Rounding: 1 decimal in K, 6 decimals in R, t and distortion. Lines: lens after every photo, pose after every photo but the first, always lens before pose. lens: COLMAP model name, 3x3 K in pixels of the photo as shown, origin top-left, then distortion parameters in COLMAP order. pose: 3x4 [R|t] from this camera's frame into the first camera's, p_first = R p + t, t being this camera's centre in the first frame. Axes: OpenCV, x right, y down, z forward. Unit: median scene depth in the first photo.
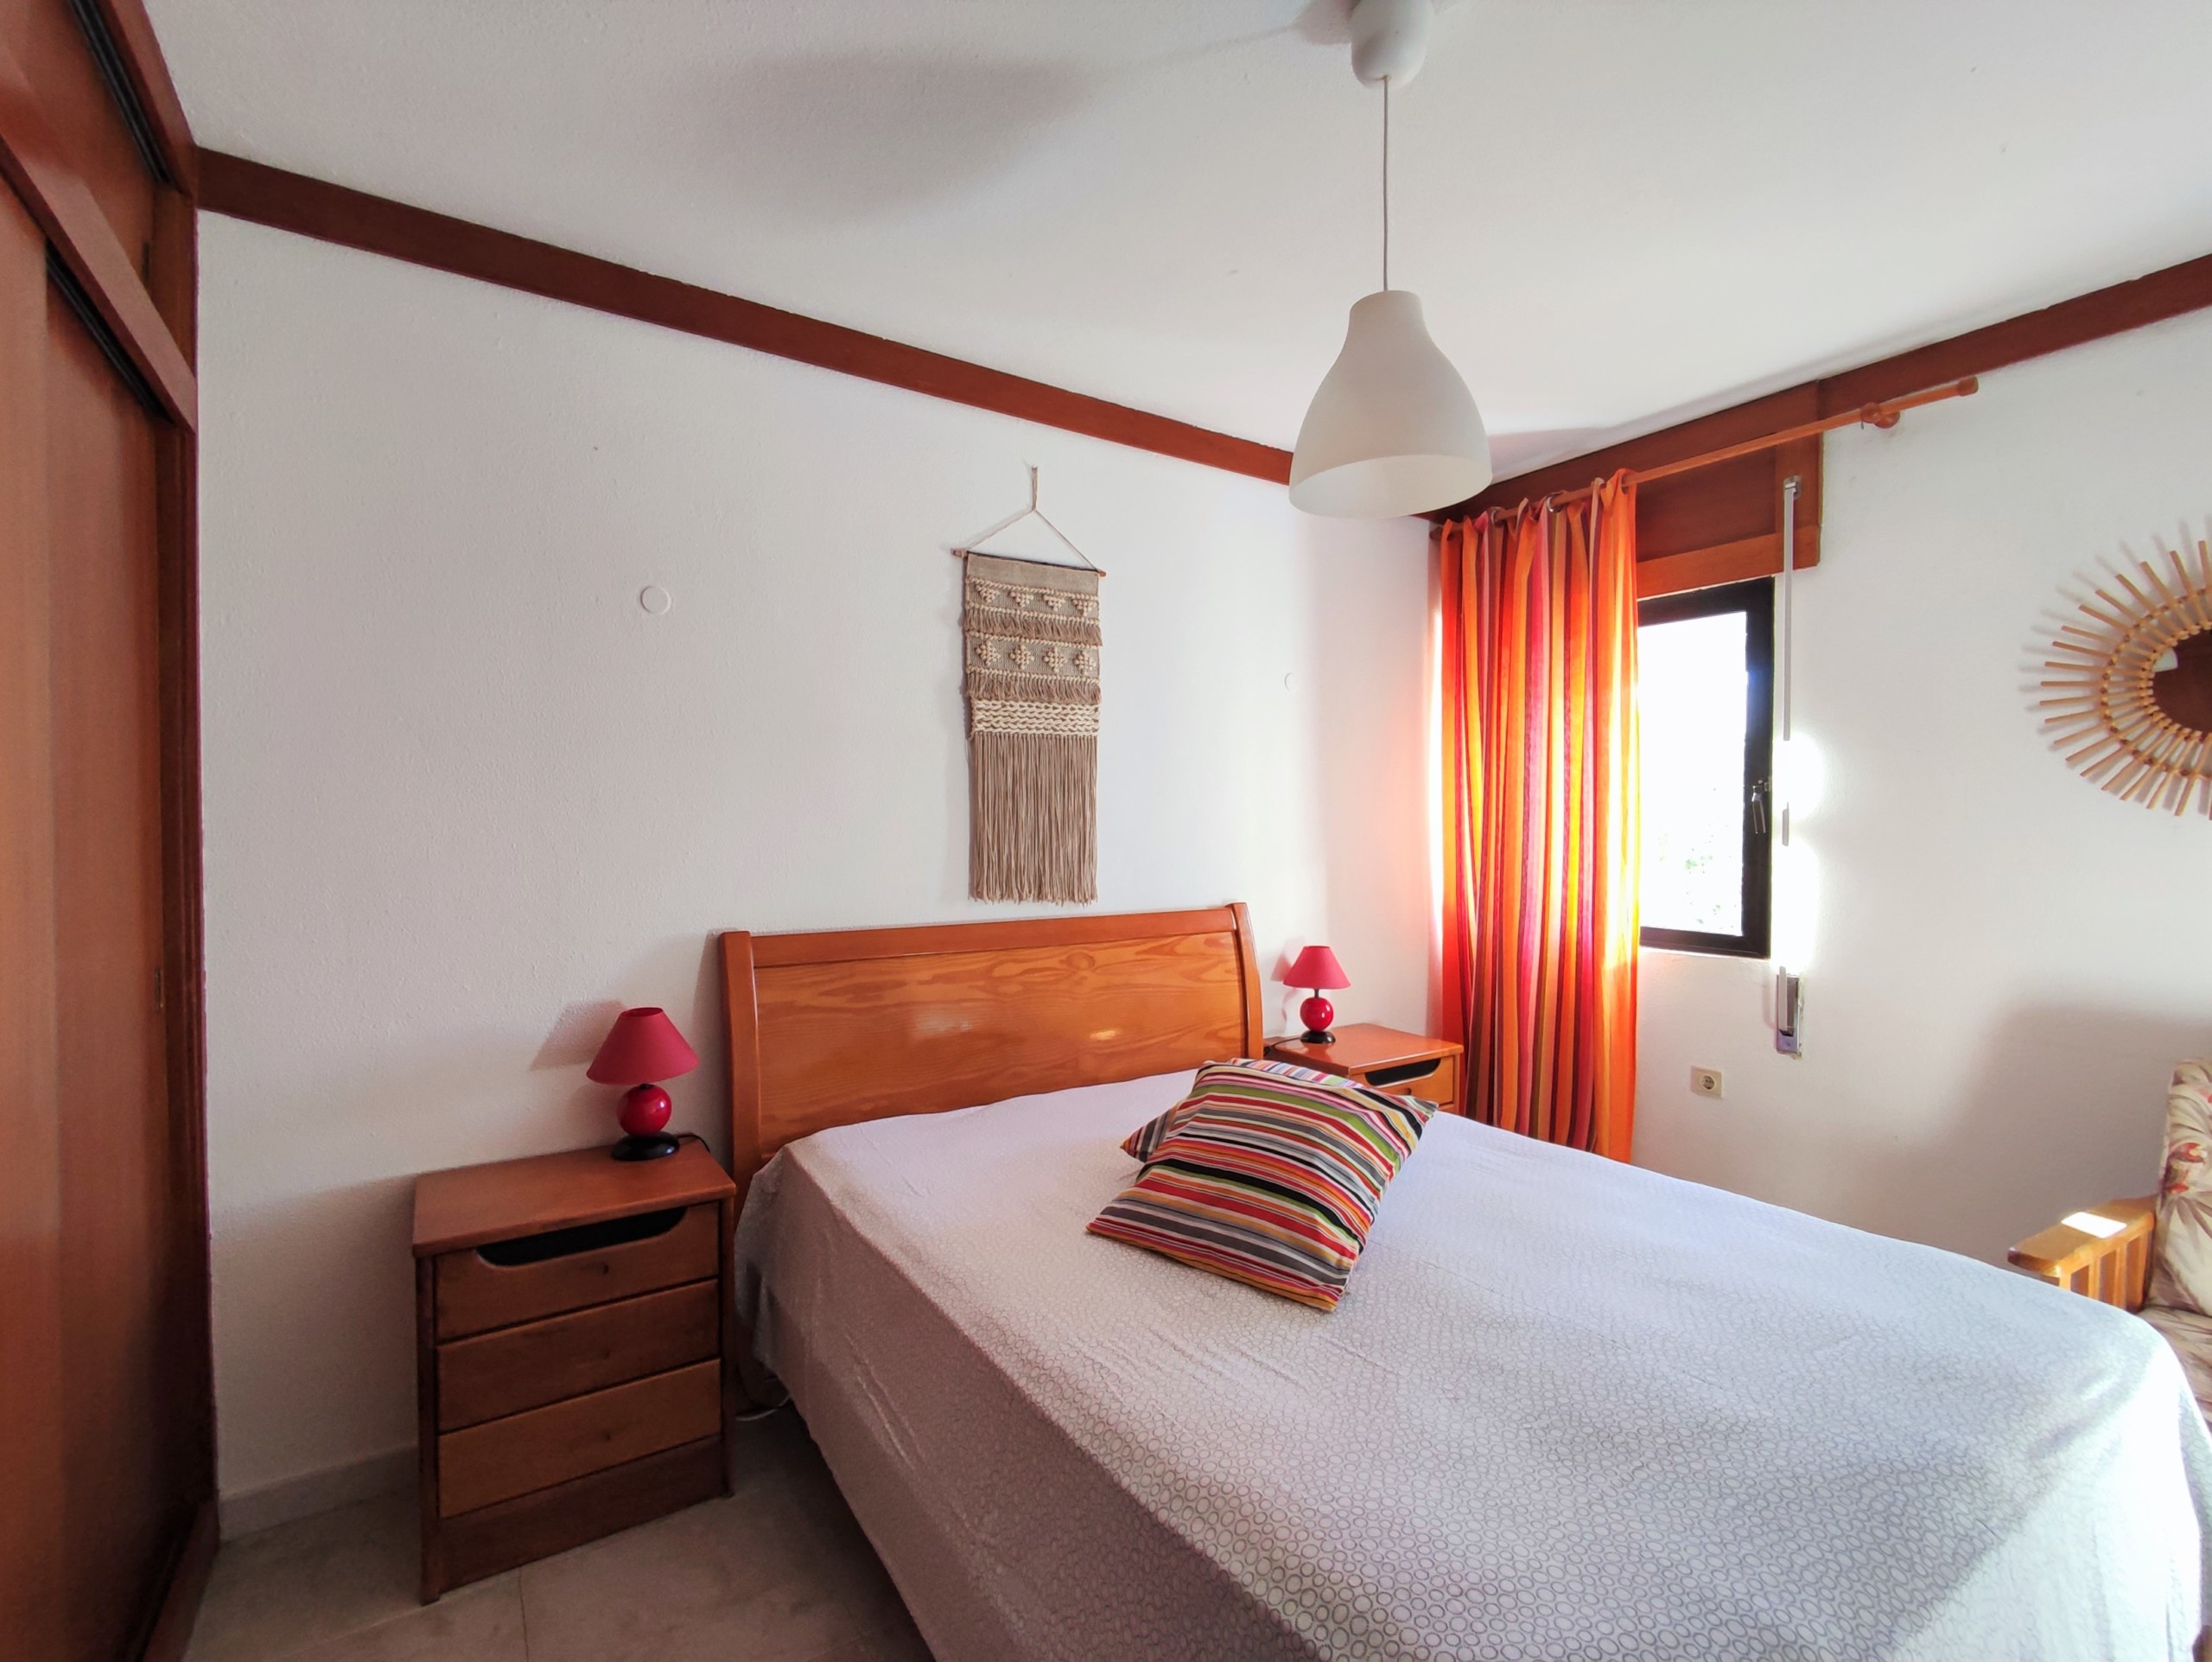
lens RADIAL K [[1014.8, 0, 1096.4], [0, 1014.8, 842.9], [0, 0, 1]] dist [0.000224, -0.001412]
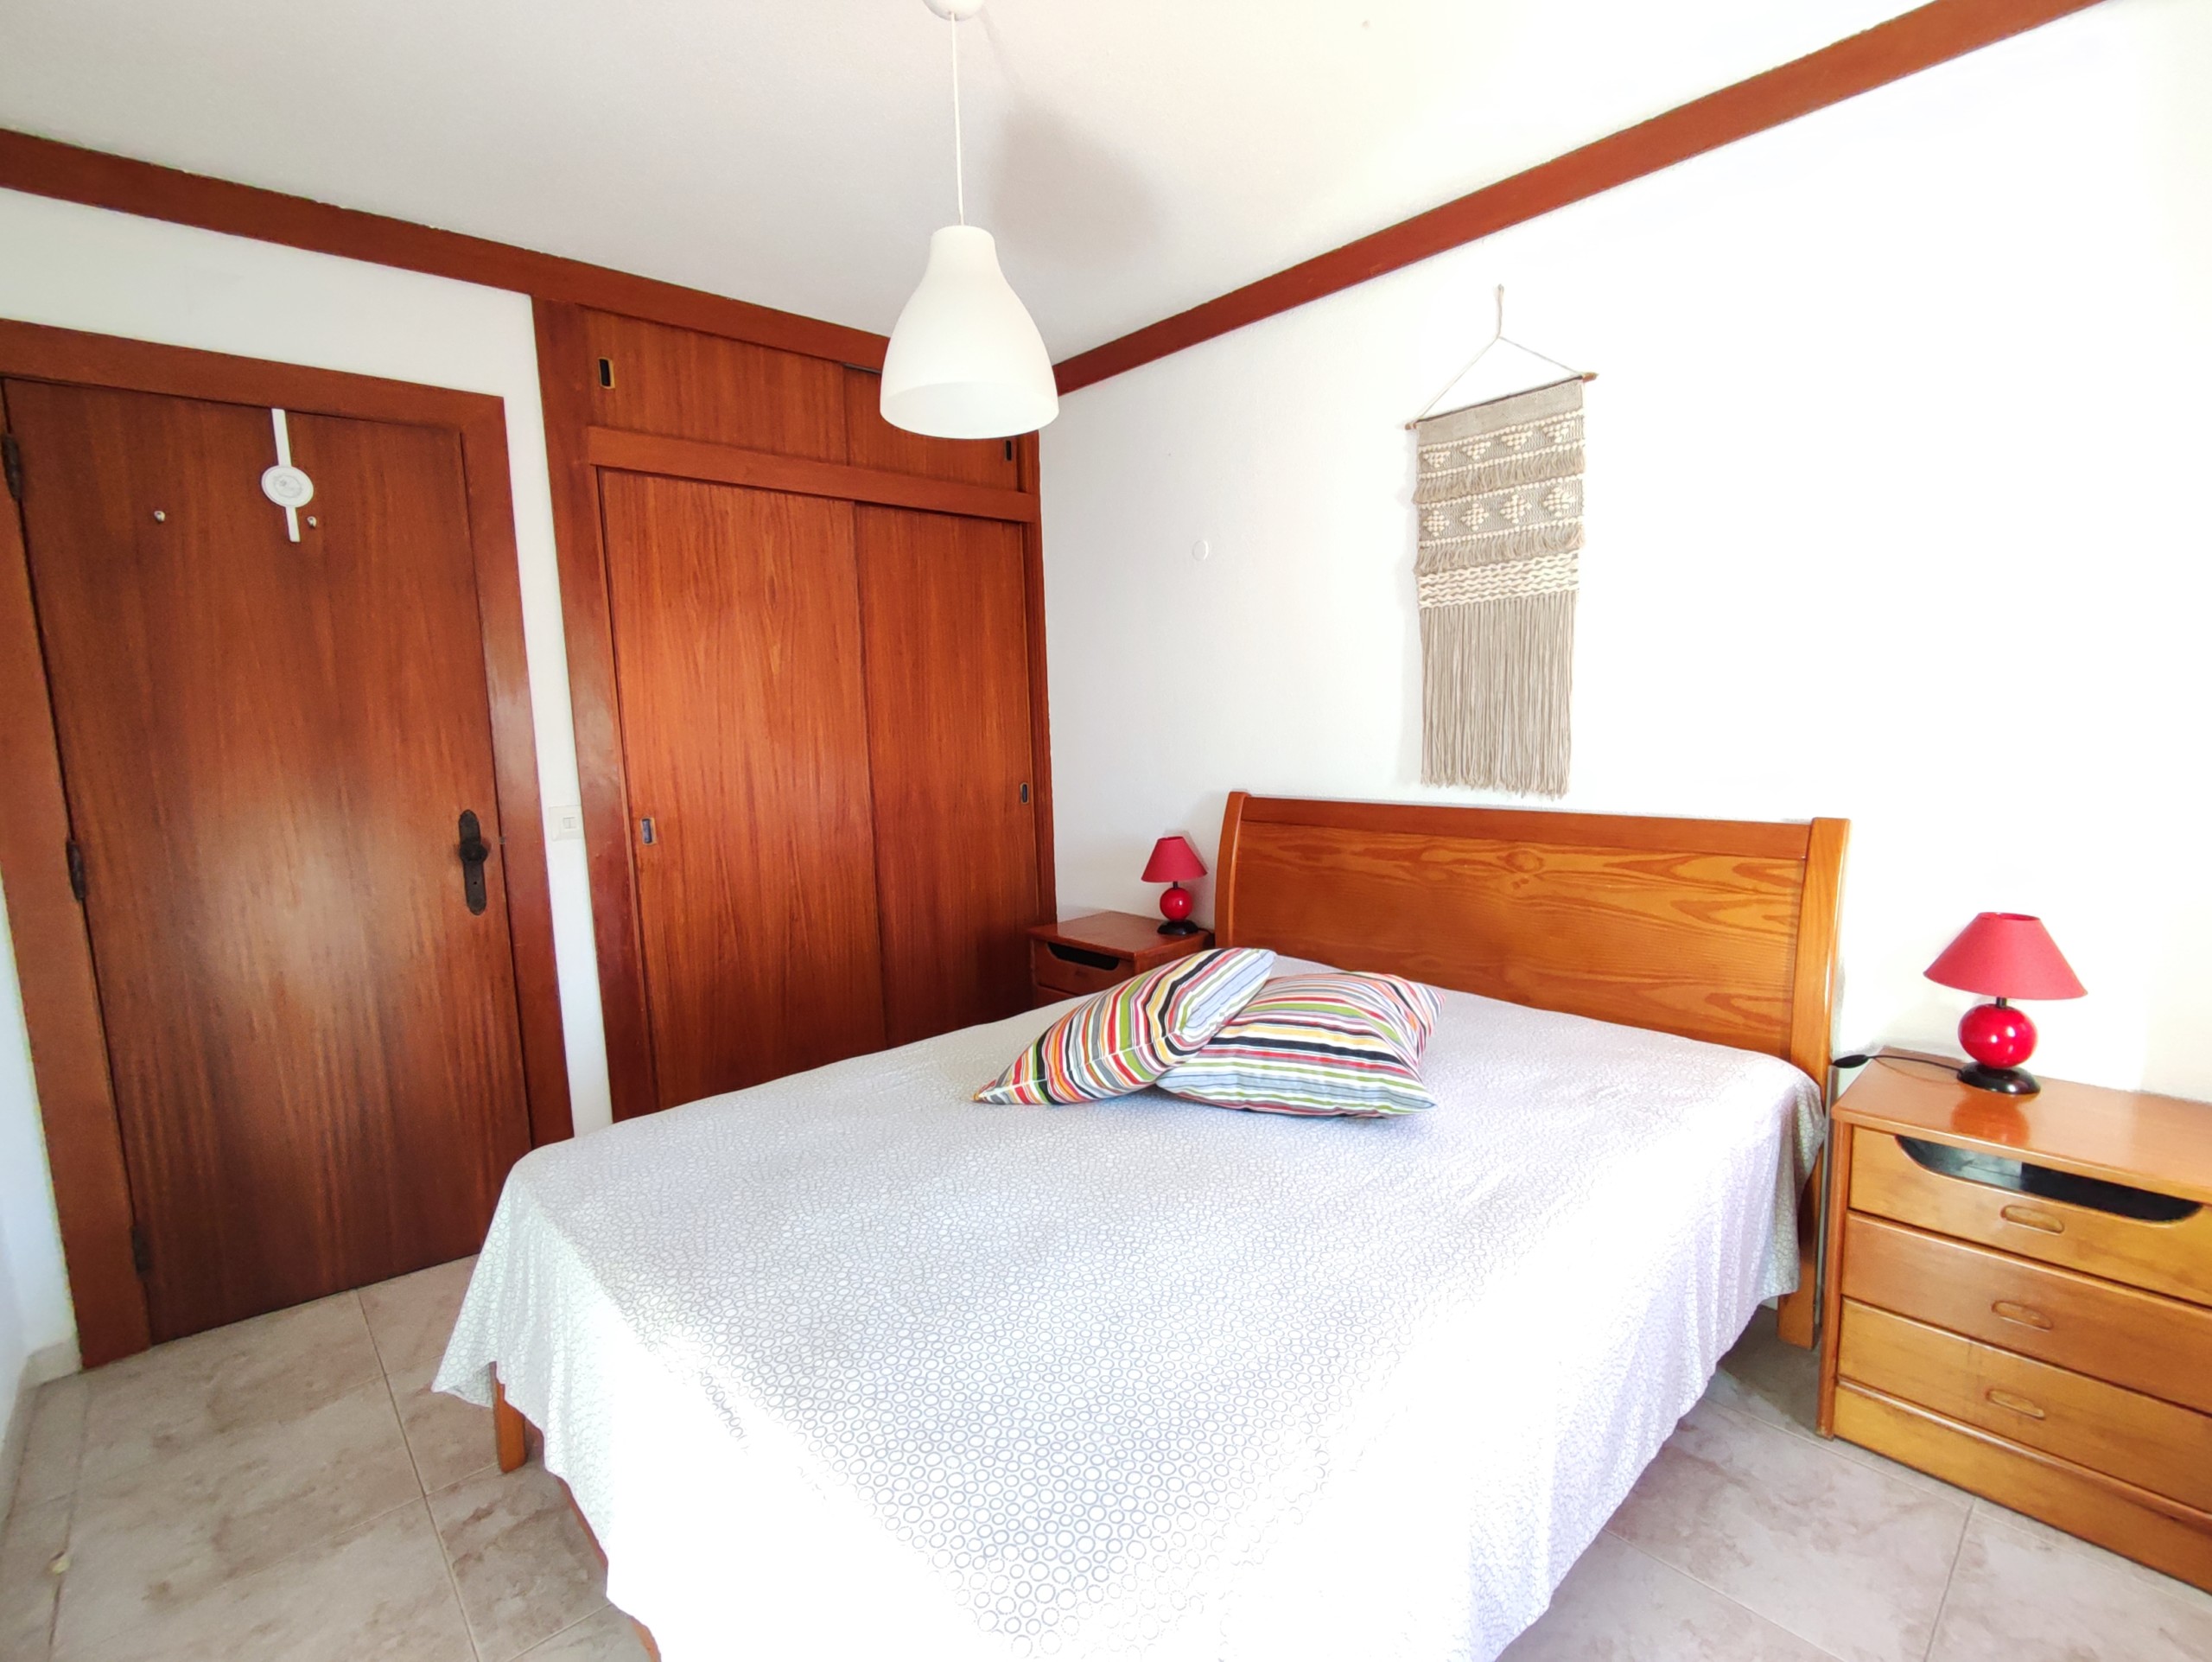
lens RADIAL K [[1014.8, 0, 1092.6], [0, 1014.8, 831.9], [0, 0, 1]] dist [0.000224, -0.001412]
pose [[0.160543, 0.109683, -0.980916, 0.790001], [0.013302, 0.993476, 0.113265, -0.011402], [0.986939, -0.031232, 0.158037, 0.513482]]
